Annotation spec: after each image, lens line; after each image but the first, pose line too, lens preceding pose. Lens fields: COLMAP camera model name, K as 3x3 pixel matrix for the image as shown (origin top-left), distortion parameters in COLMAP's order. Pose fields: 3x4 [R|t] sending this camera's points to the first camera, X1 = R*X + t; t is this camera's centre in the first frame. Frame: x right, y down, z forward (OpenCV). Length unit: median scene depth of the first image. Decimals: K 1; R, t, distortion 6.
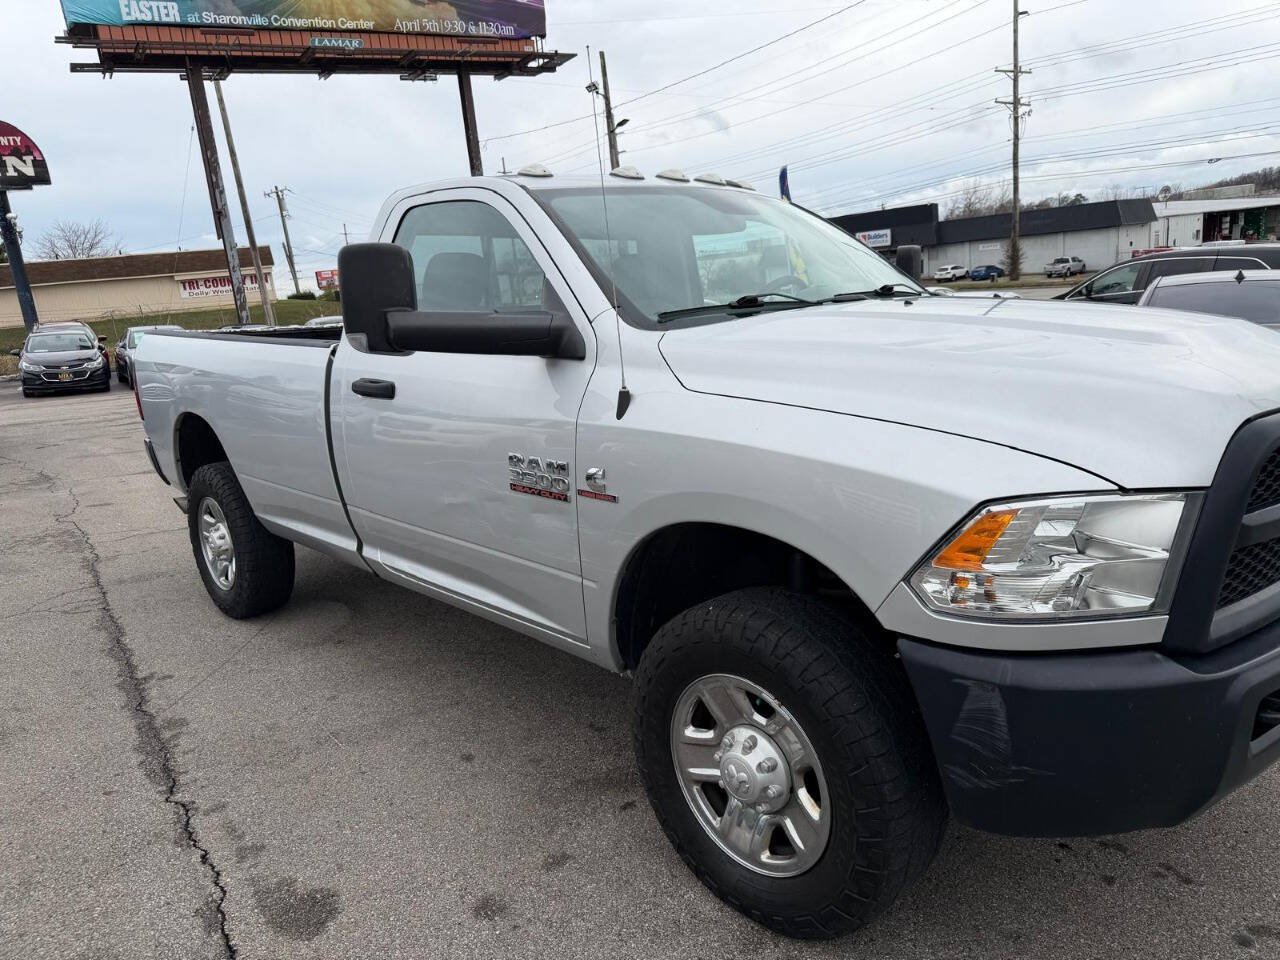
lens RADIAL K [[915.6, 0, 626.0], [0, 915.6, 487.4], [0, 0, 1]] dist [-0.009896, 0.002440]
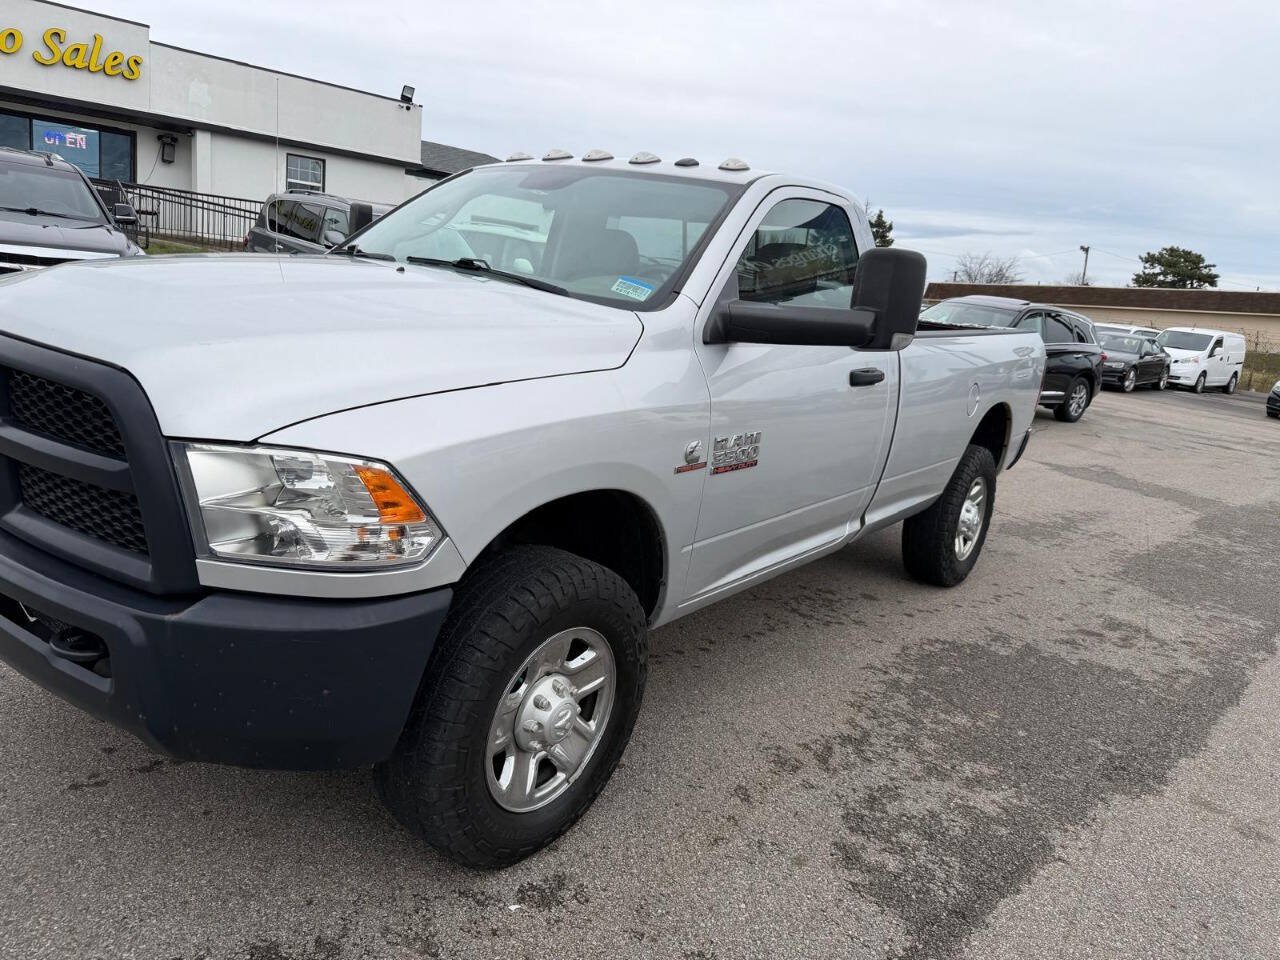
lens RADIAL K [[907.7, 0, 635.6], [0, 907.7, 480.0], [0, 0, 1]] dist [0.007289, -0.013478]
pose [[0.162149, 0.282090, -0.945586, 0.131998], [-0.314343, 0.923111, 0.221482, -0.027869], [0.935359, 0.261325, 0.238355, 0.103617]]
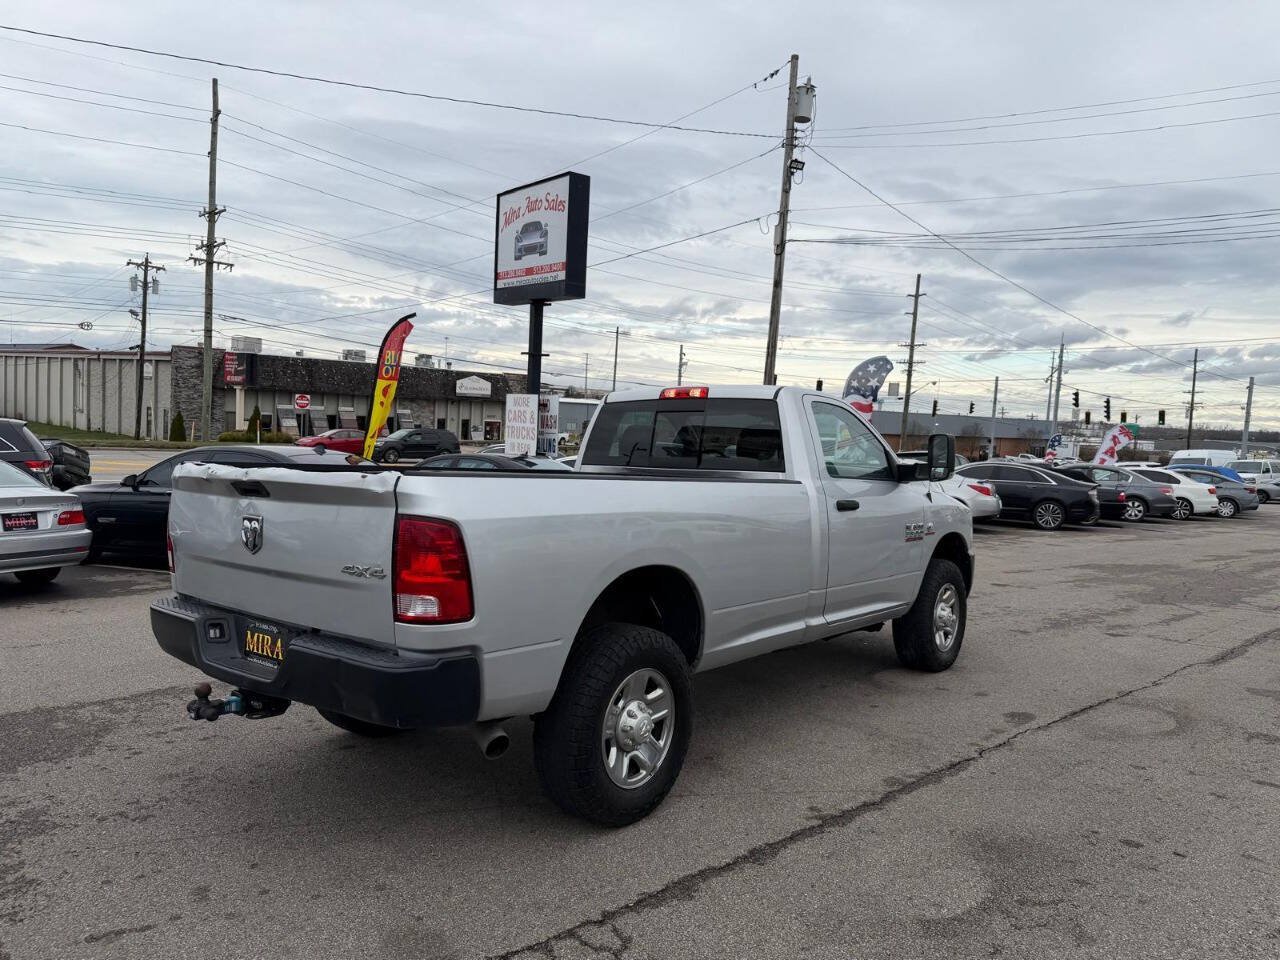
lens RADIAL K [[898.9, 0, 643.1], [0, 898.9, 483.0], [0, 0, 1]] dist [0.047220, -0.066544]
pose [[-0.140323, 0.006957, 0.990081, -0.207262], [0.184058, 0.982728, 0.019181, -0.028118], [-0.972847, 0.184924, -0.139180, 0.177395]]
